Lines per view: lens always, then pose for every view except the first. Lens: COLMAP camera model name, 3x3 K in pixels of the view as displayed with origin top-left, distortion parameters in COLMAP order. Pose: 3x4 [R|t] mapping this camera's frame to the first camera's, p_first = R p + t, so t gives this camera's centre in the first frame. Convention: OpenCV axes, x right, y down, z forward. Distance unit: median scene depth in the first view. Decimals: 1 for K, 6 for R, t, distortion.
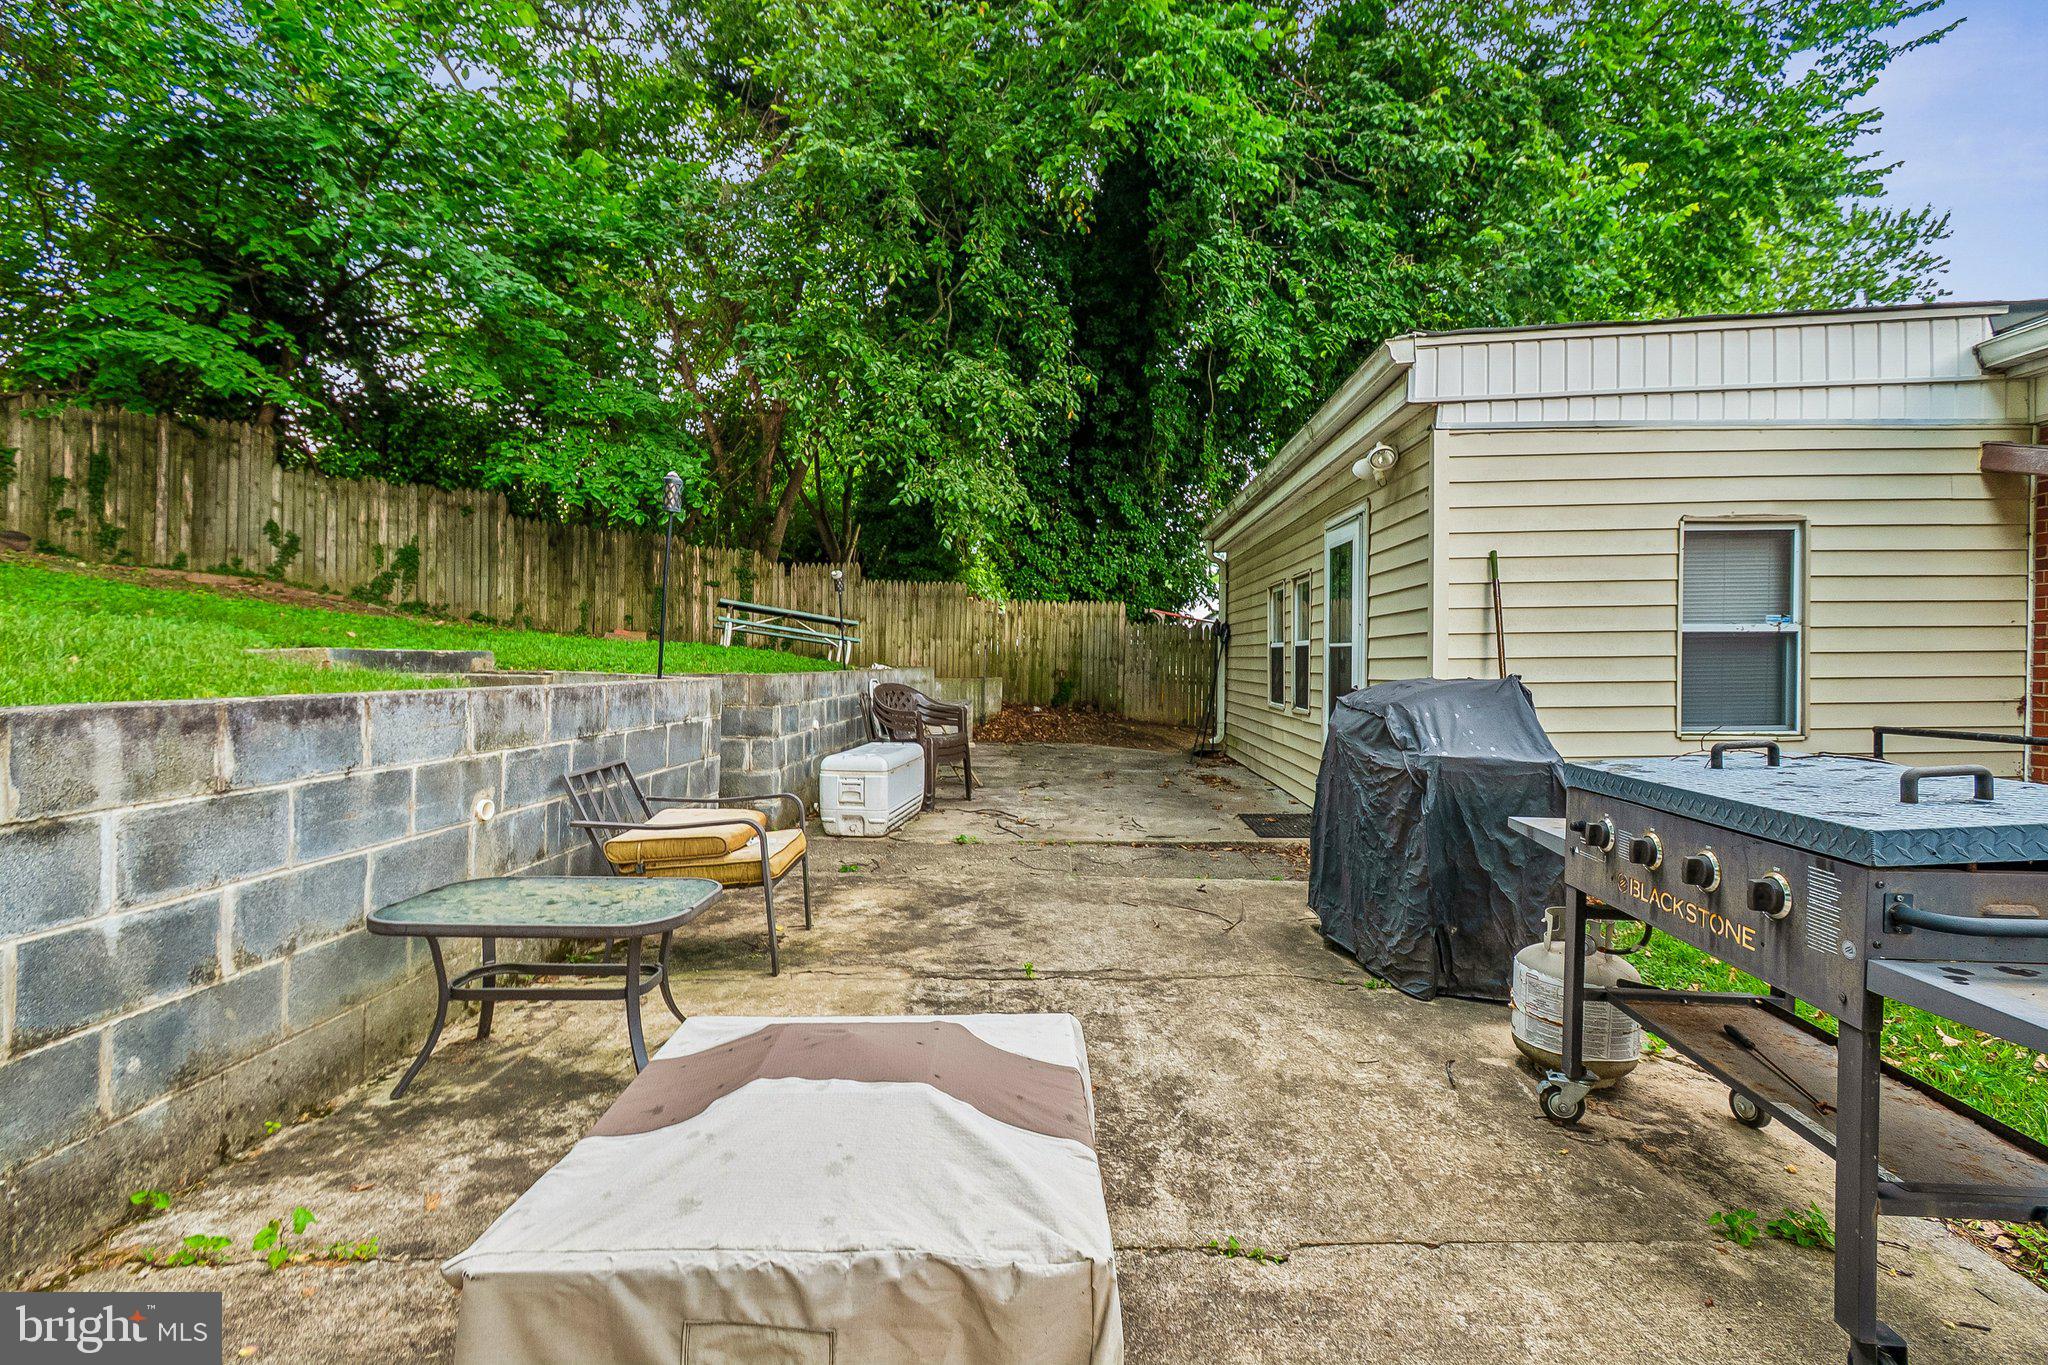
lens RADIAL K [[920.5, 0, 1032.7], [0, 920.5, 669.6], [0, 0, 1]] dist [0.008053, -0.003995]
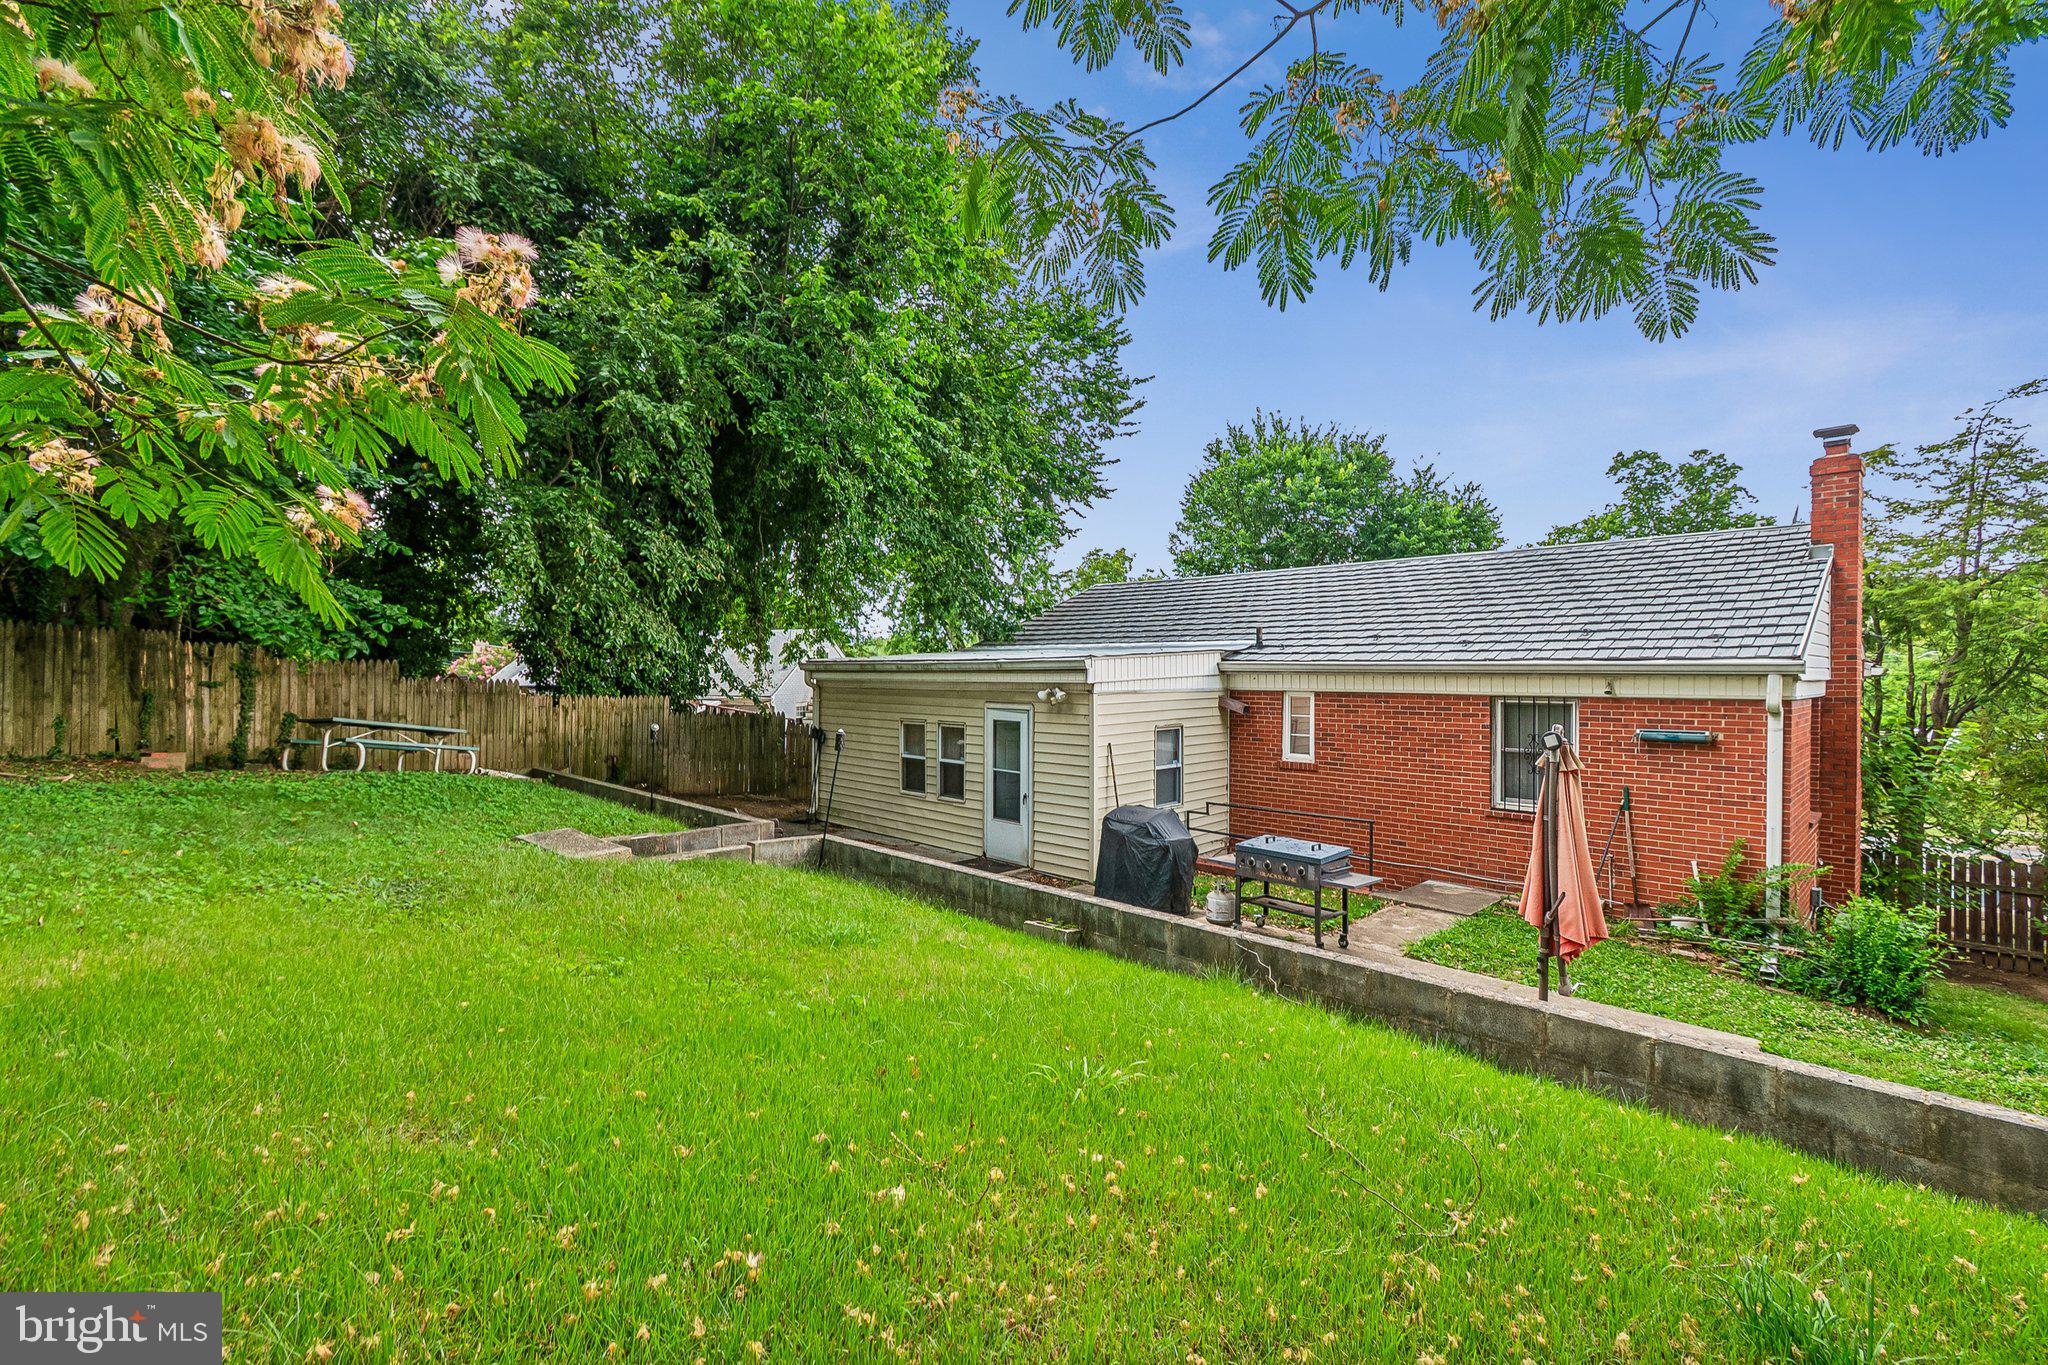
lens RADIAL K [[920.5, 0, 1019.7], [0, 920.5, 680.7], [0, 0, 1]] dist [0.008053, -0.003995]
pose [[0.698489, -0.008512, 0.715570, -0.535025], [0.007637, 0.999961, 0.004441, -0.115538], [-0.715580, 0.002363, 0.698526, -0.204584]]
